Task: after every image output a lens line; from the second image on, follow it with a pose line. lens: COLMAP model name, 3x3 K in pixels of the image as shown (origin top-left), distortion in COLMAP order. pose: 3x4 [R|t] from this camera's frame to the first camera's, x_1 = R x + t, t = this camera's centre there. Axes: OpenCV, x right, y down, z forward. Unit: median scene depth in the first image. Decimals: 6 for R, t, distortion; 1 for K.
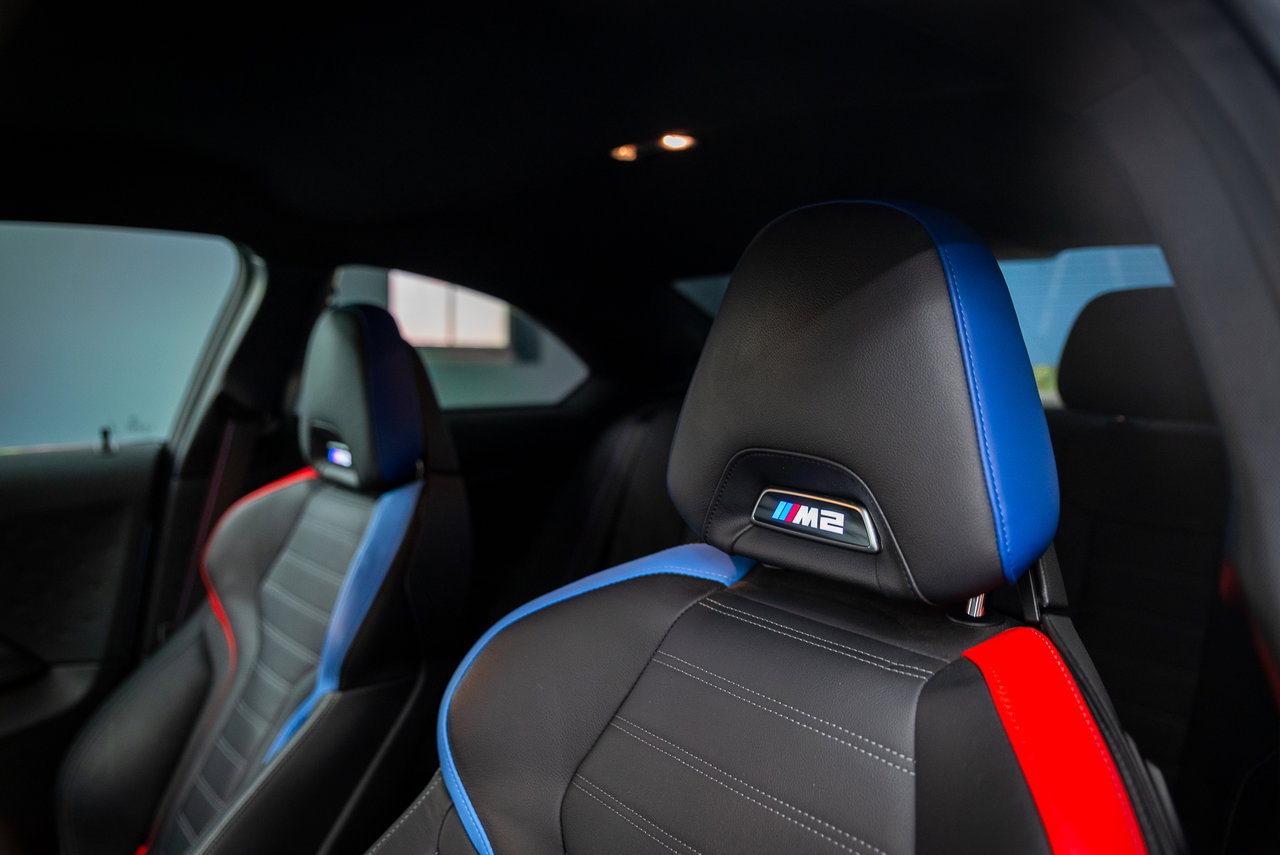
lens RADIAL K [[956.1, 0, 640.0], [0, 956.1, 427.5], [0, 0, 1]] dist [-0.028149, 0.000562]
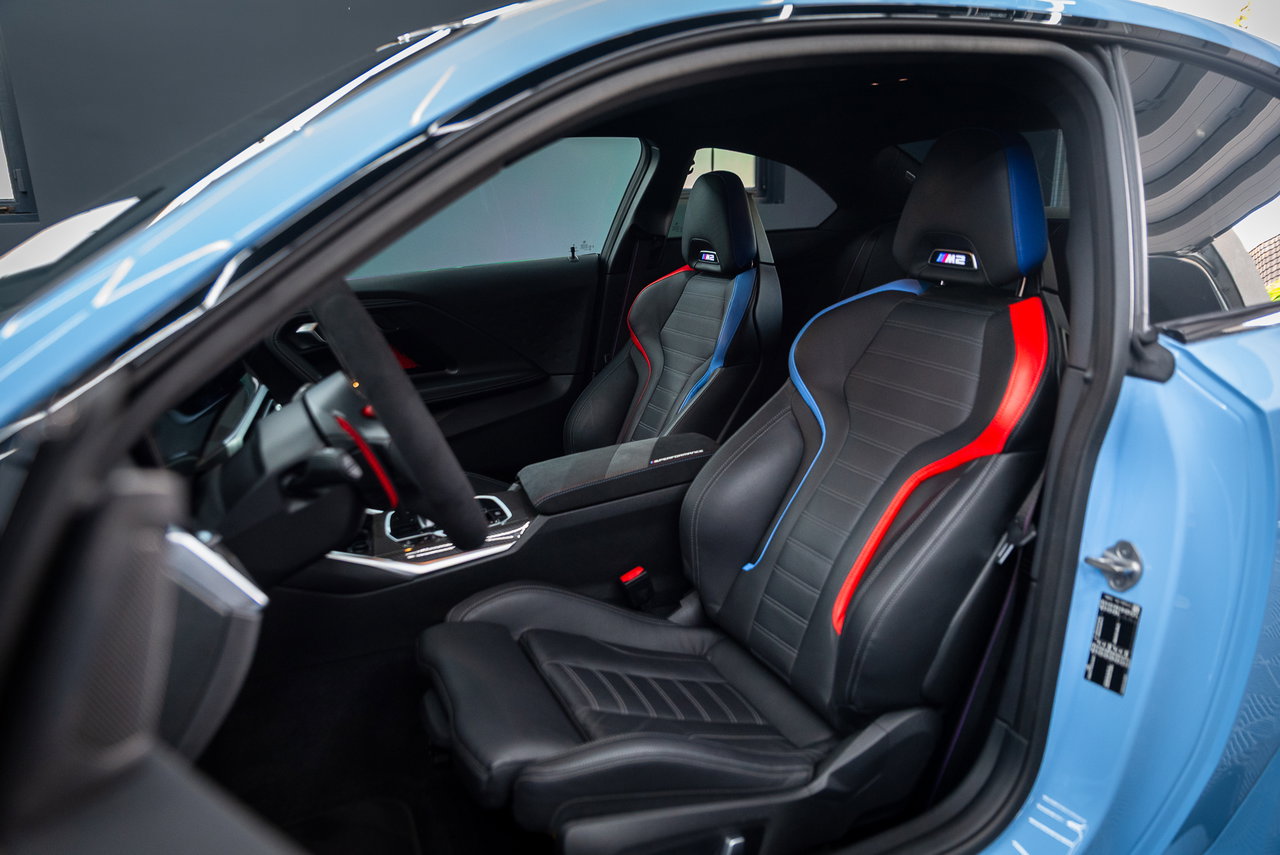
lens RADIAL K [[890.1, 0, 640.0], [0, 890.1, 427.5], [0, 0, 1]] dist [0.001033, 0.001757]
pose [[0.972290, 0.021016, -0.232830, -0.033916], [0.020417, 0.984512, 0.174125, 0.056087], [0.232883, -0.174054, 0.956802, -0.795678]]
